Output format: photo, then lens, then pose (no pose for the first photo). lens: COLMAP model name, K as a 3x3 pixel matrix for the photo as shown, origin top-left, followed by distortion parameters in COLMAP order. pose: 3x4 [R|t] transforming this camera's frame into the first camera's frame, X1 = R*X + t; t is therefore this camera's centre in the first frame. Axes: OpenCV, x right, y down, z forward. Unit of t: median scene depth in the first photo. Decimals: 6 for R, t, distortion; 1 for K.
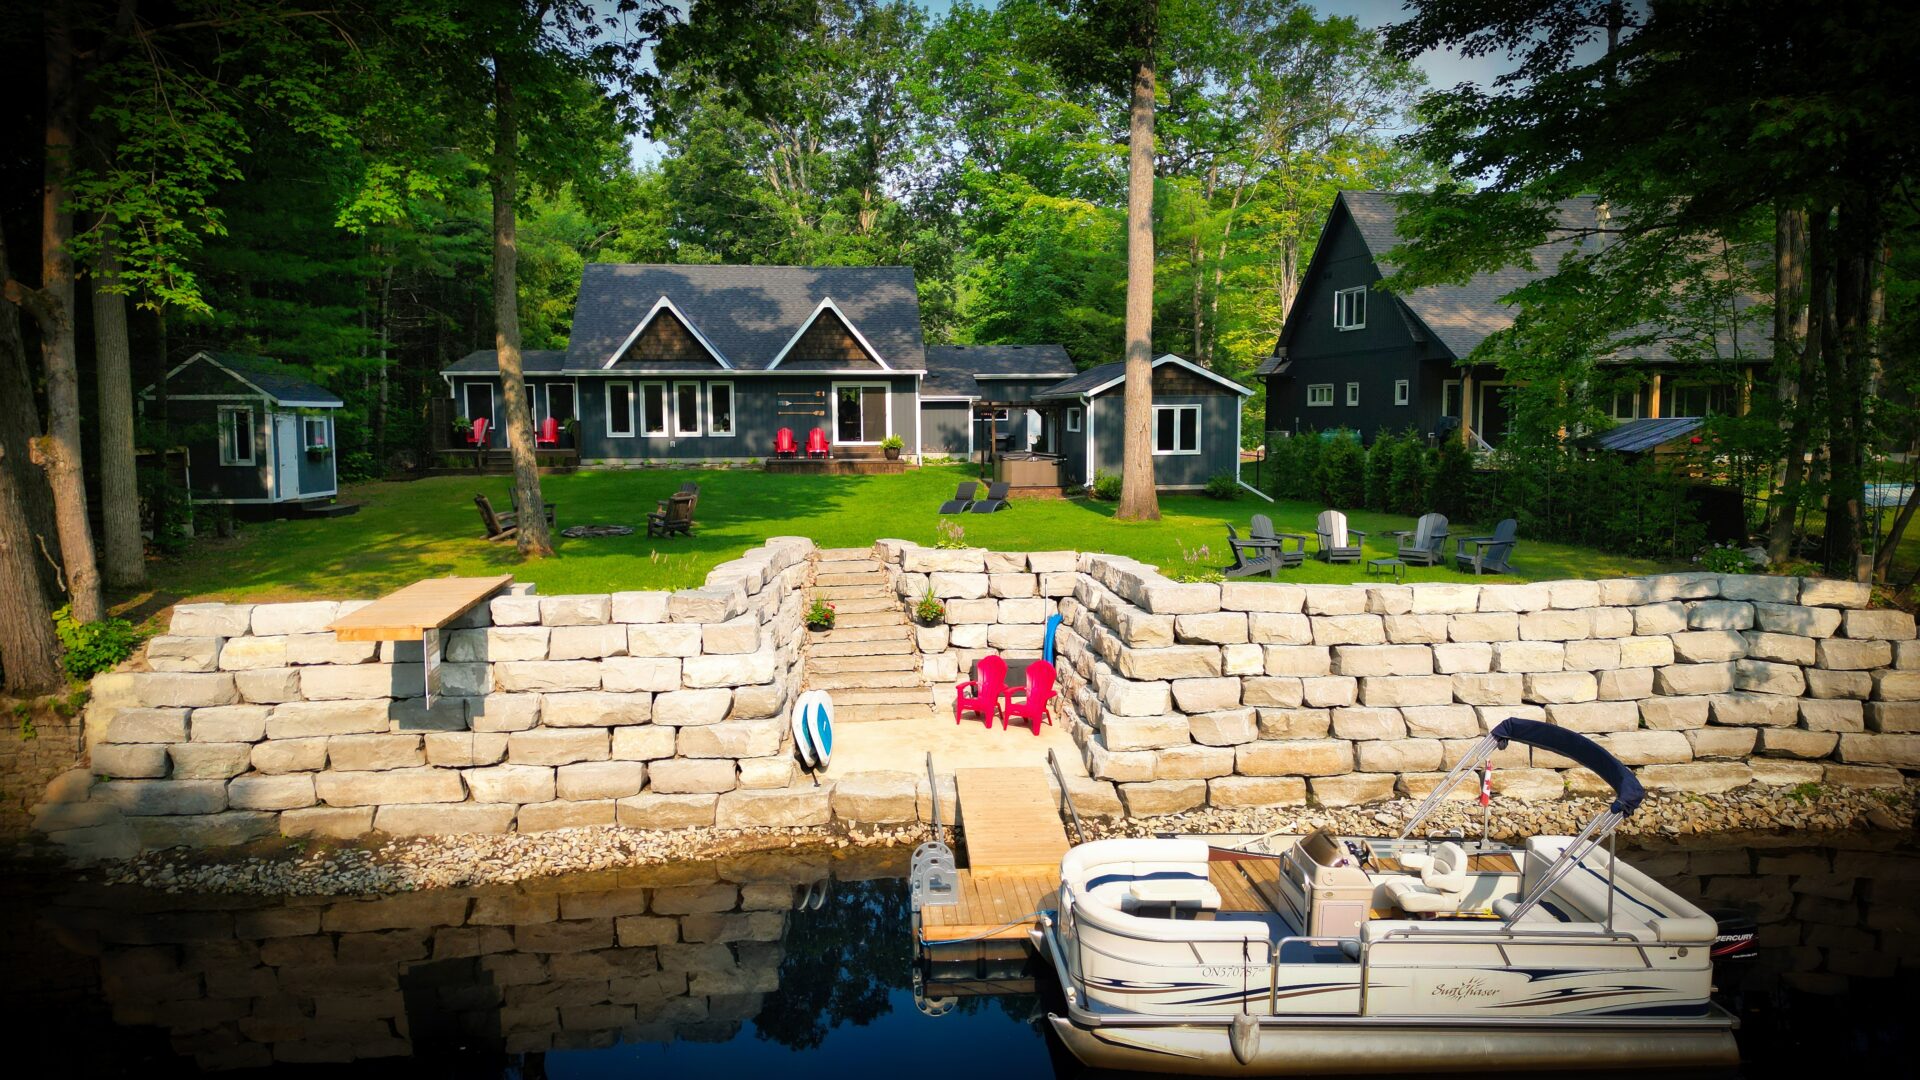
lens RADIAL K [[1339.3, 0, 960.0], [0, 1339.3, 540.0], [0, 0, 1]] dist [0.102273, -0.117520]
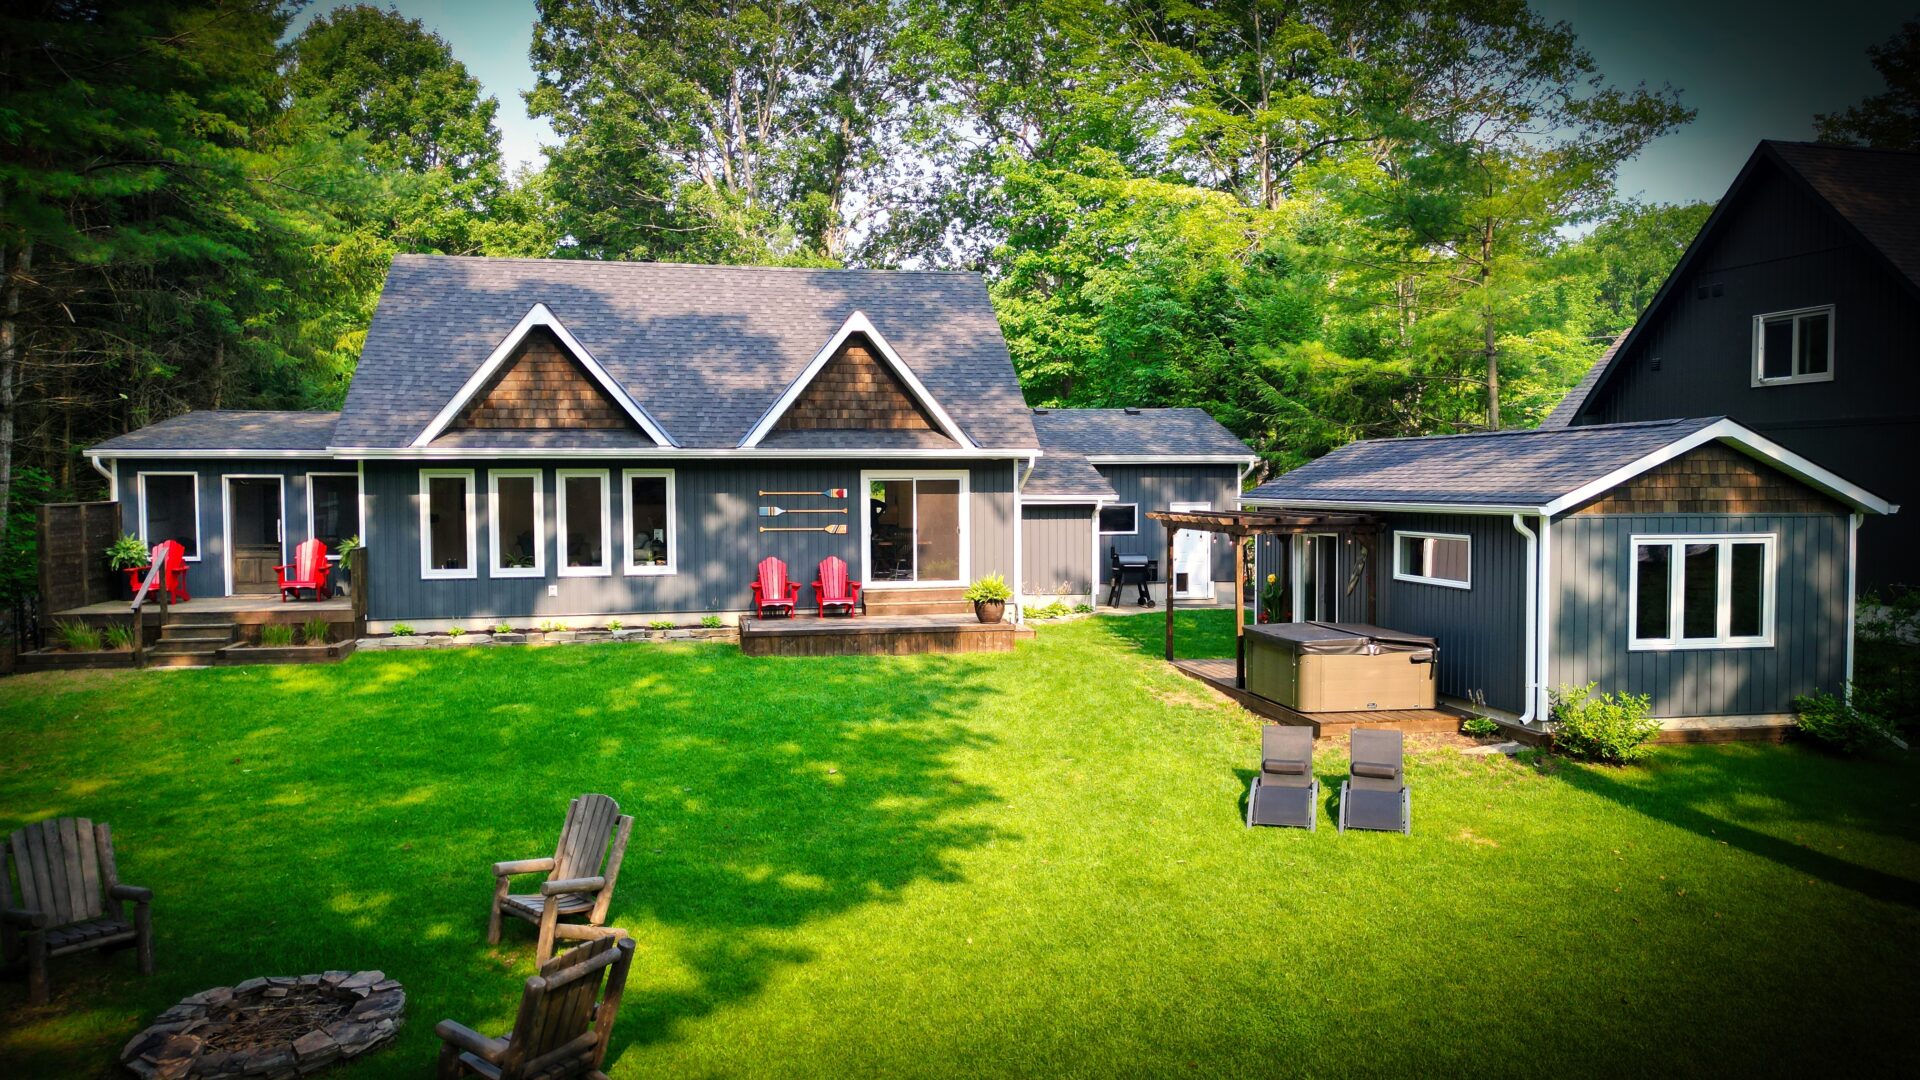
lens RADIAL K [[1339.3, 0, 960.0], [0, 1339.3, 540.0], [0, 0, 1]] dist [0.102273, -0.117520]
pose [[0.996779, -0.000206, 0.080198, -0.100489], [0.004601, 0.998497, -0.054618, -0.062146], [-0.080066, 0.054811, 0.995281, 0.475425]]
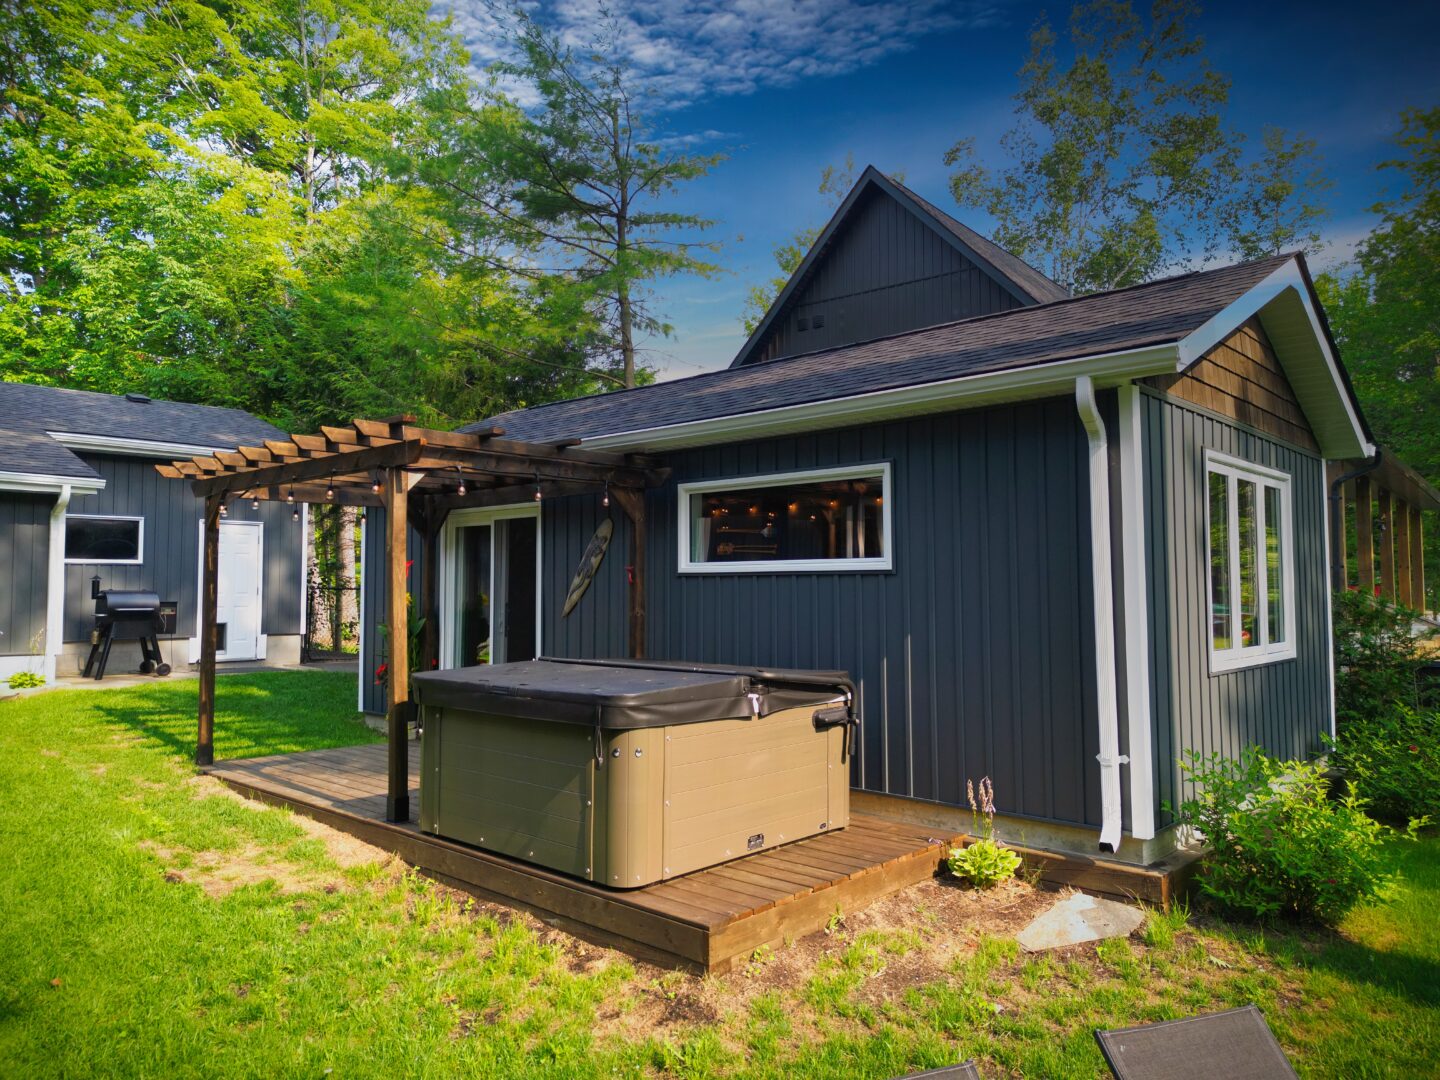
lens RADIAL K [[1028.1, 0, 720.0], [0, 1028.1, 540.0], [0, 0, 1]] dist [0.008406, 0.001063]
pose [[0.754733, 0.040196, 0.654799, -0.037247], [0.057839, 0.990157, -0.127449, -0.055598], [-0.653477, 0.134062, 0.744980, 0.758457]]
